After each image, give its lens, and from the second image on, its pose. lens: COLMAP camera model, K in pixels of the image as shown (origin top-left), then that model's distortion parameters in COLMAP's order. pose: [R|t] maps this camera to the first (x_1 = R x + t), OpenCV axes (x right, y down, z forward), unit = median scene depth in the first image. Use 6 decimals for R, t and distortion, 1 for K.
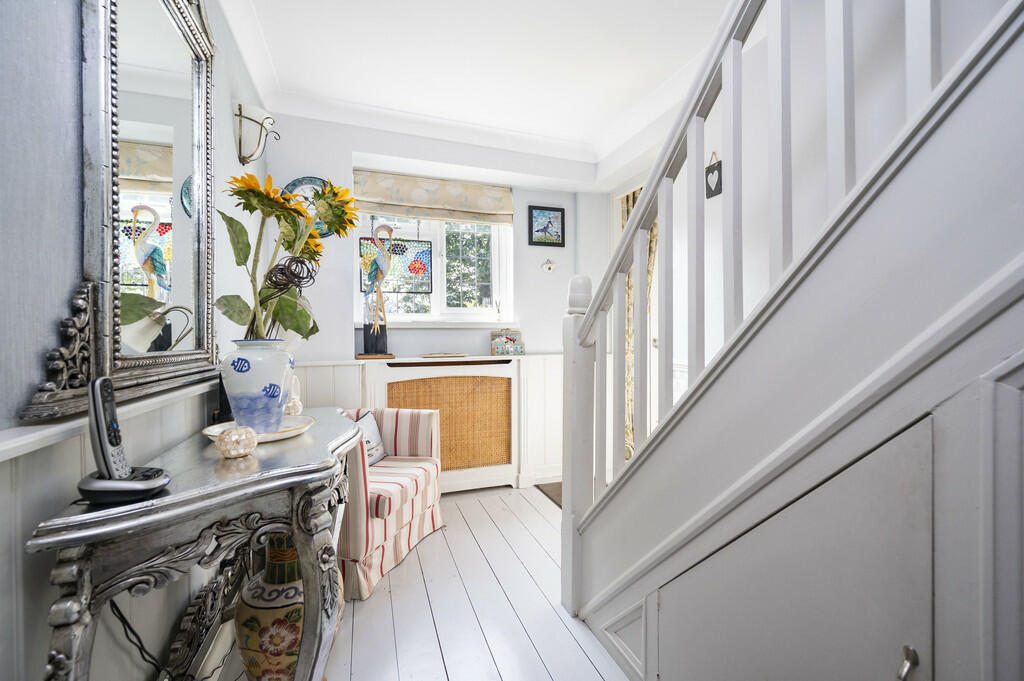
lens RADIAL K [[424.1, 0, 515.2], [0, 424.1, 334.2], [0, 0, 1]] dist [-0.000401, -0.000059]
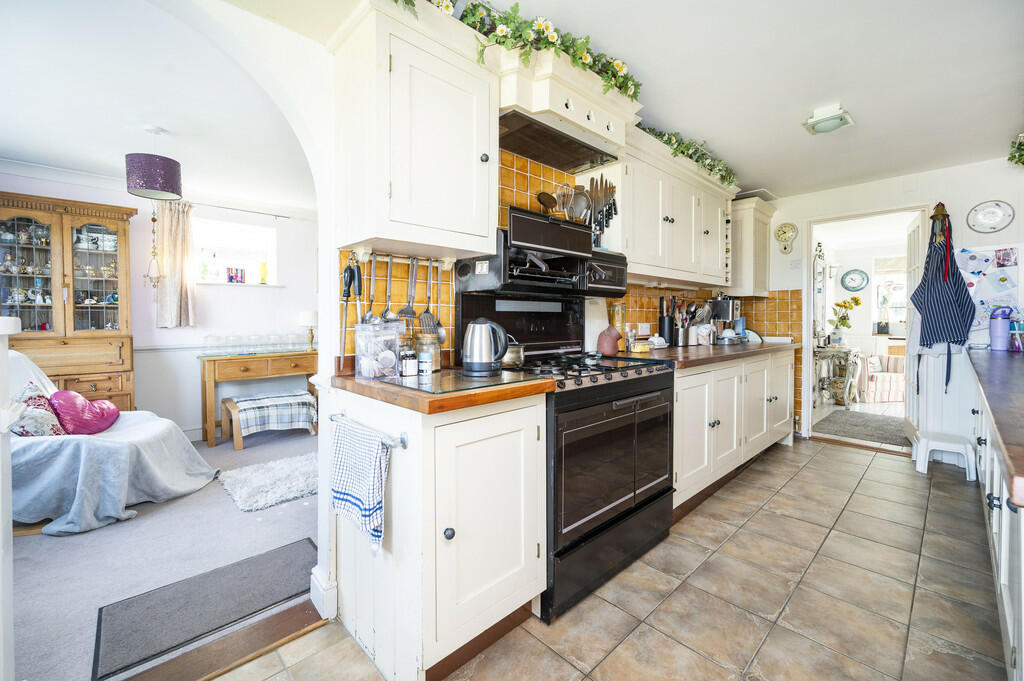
lens RADIAL K [[424.1, 0, 515.2], [0, 424.1, 334.2], [0, 0, 1]] dist [-0.000401, -0.000059]
pose [[0.411181, 0.032031, -0.910991, 1.179623], [0.005377, 0.999280, 0.037563, -0.063501], [0.911538, -0.020344, 0.410713, -2.229566]]
